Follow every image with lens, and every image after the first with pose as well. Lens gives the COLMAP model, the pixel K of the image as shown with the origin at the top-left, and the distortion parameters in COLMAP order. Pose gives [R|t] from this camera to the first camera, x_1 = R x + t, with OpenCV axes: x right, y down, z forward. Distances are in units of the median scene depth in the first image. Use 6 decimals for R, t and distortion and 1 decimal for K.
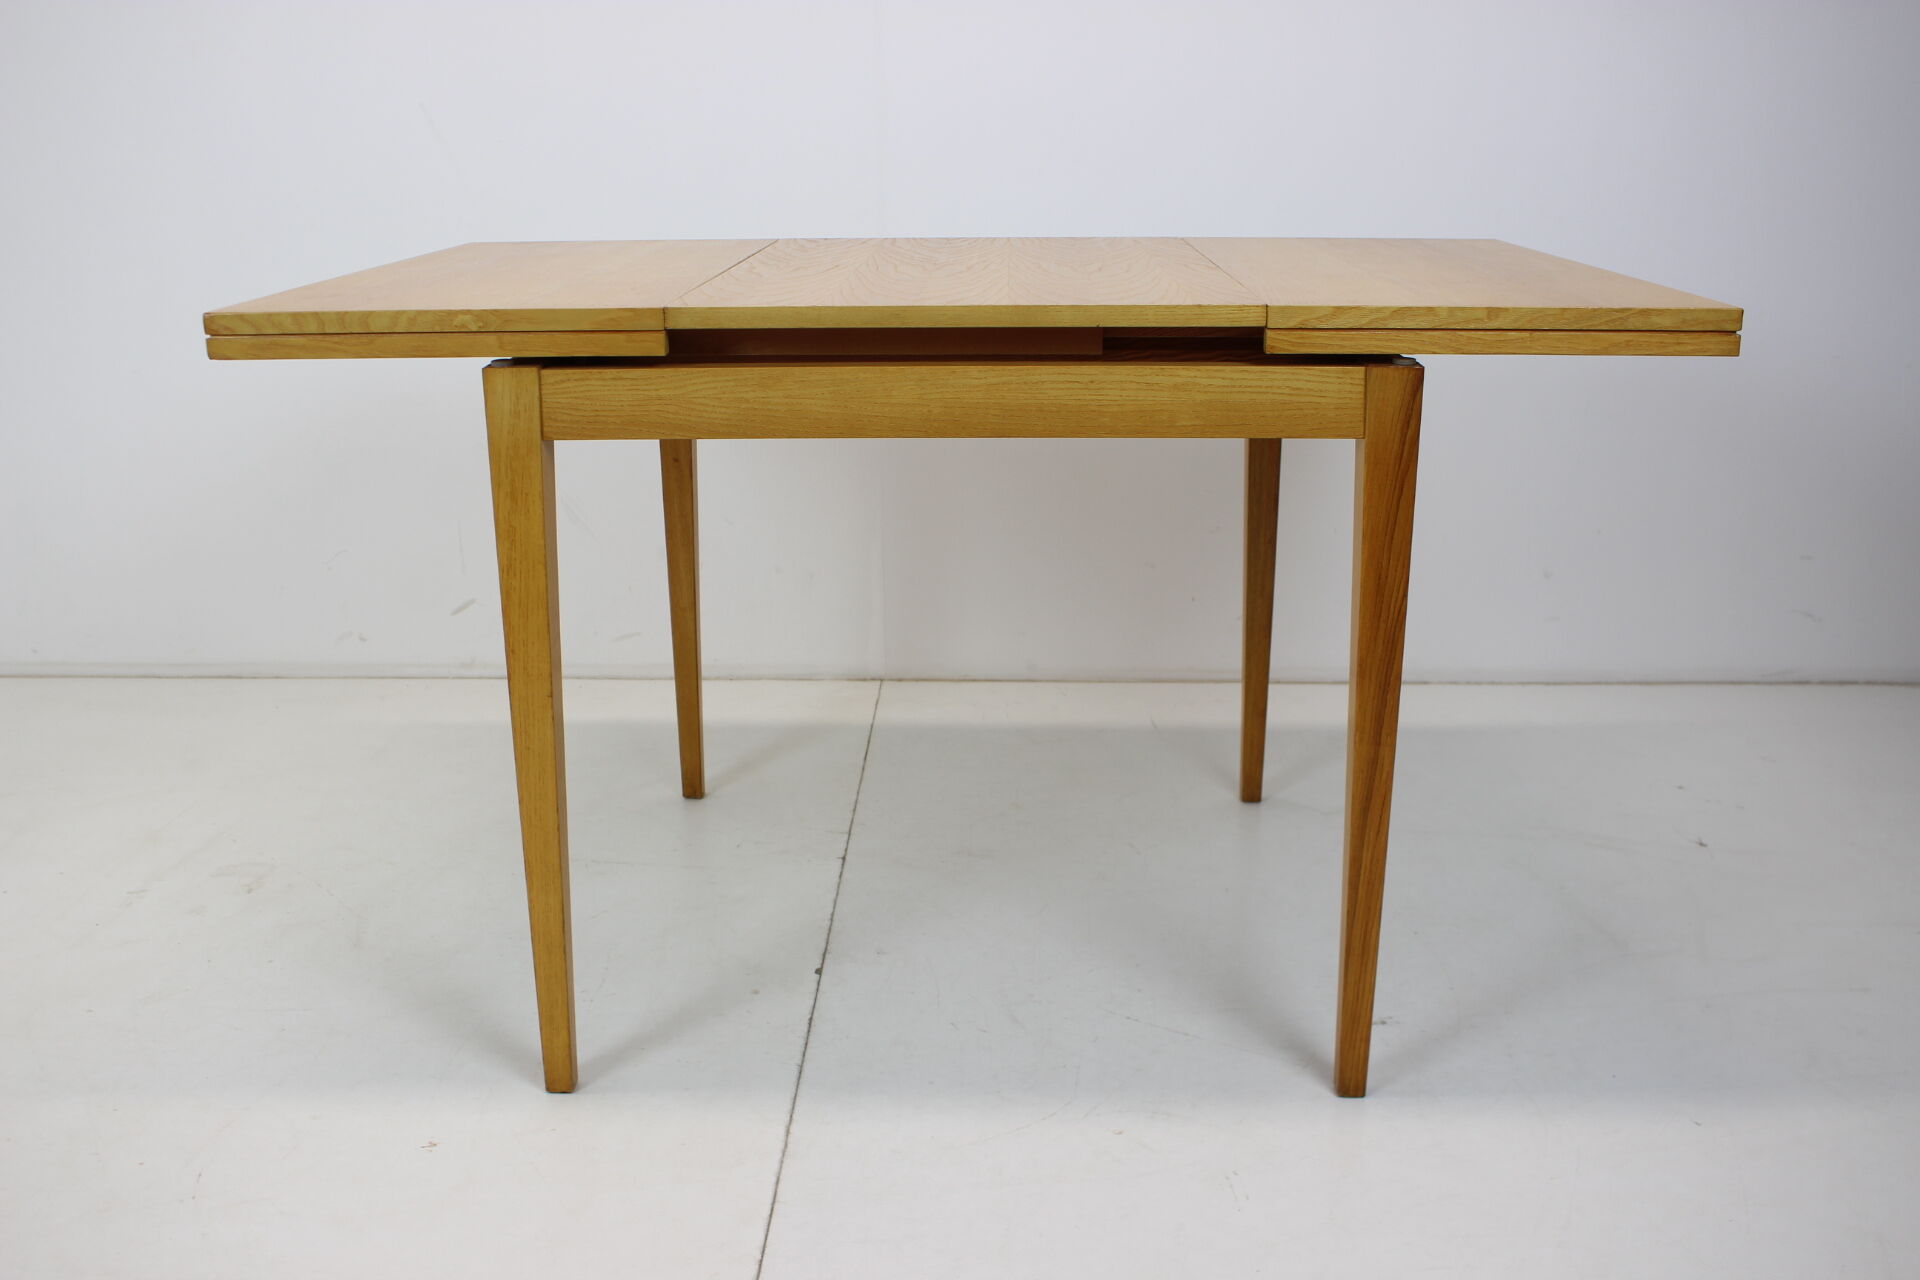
lens RADIAL K [[1802.4, 0, 962.3], [0, 1802.4, 688.7], [0, 0, 1]] dist [-0.088822, 0.082258]
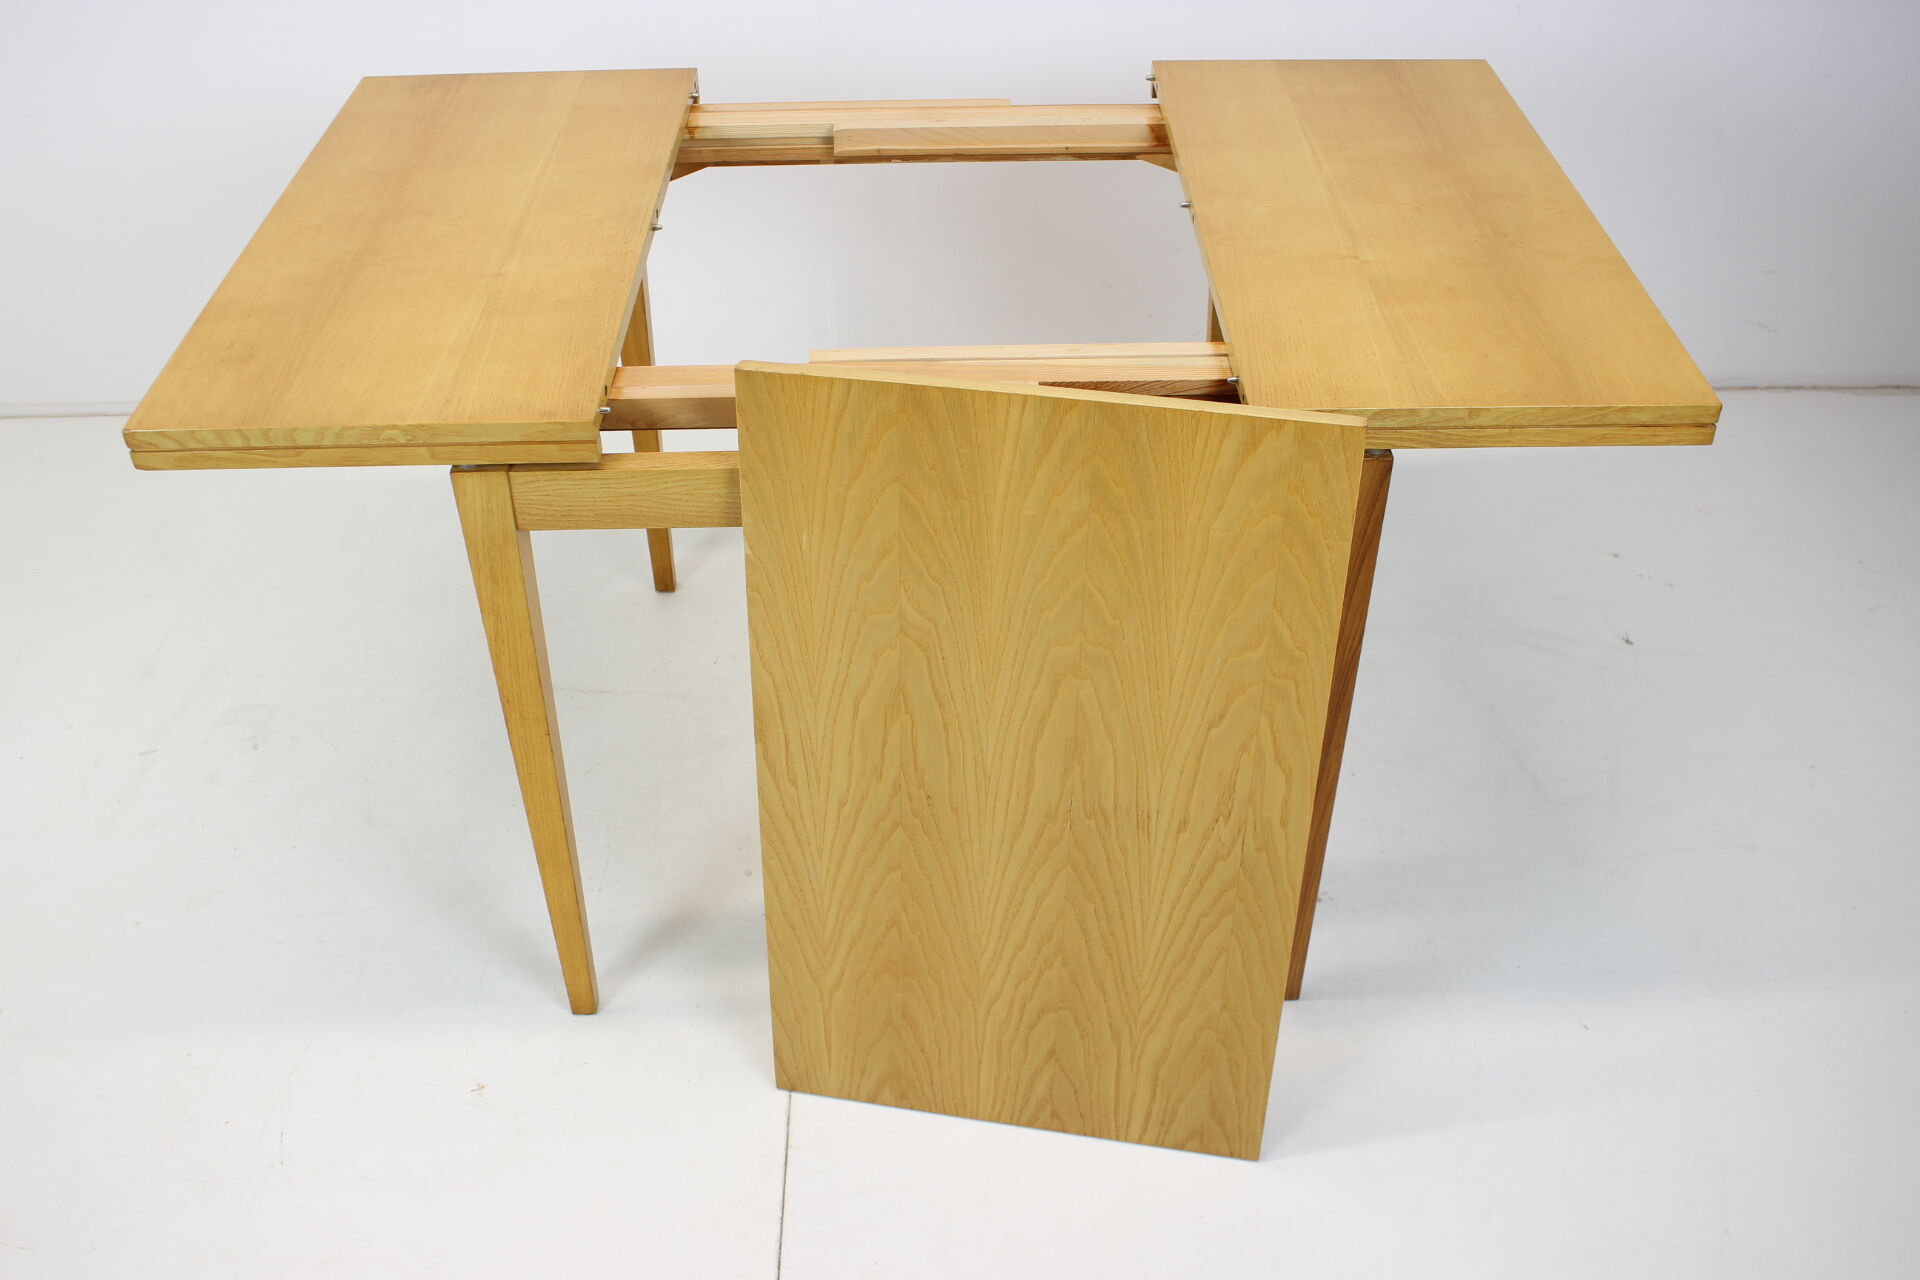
lens RADIAL K [[1802.4, 0, 962.3], [0, 1802.4, 688.7], [0, 0, 1]] dist [-0.088822, 0.082258]
pose [[0.999183, -0.030162, 0.026899, -0.012466], [0.018404, 0.932151, 0.361601, -0.354067], [-0.035981, -0.360811, 0.931945, 0.018301]]
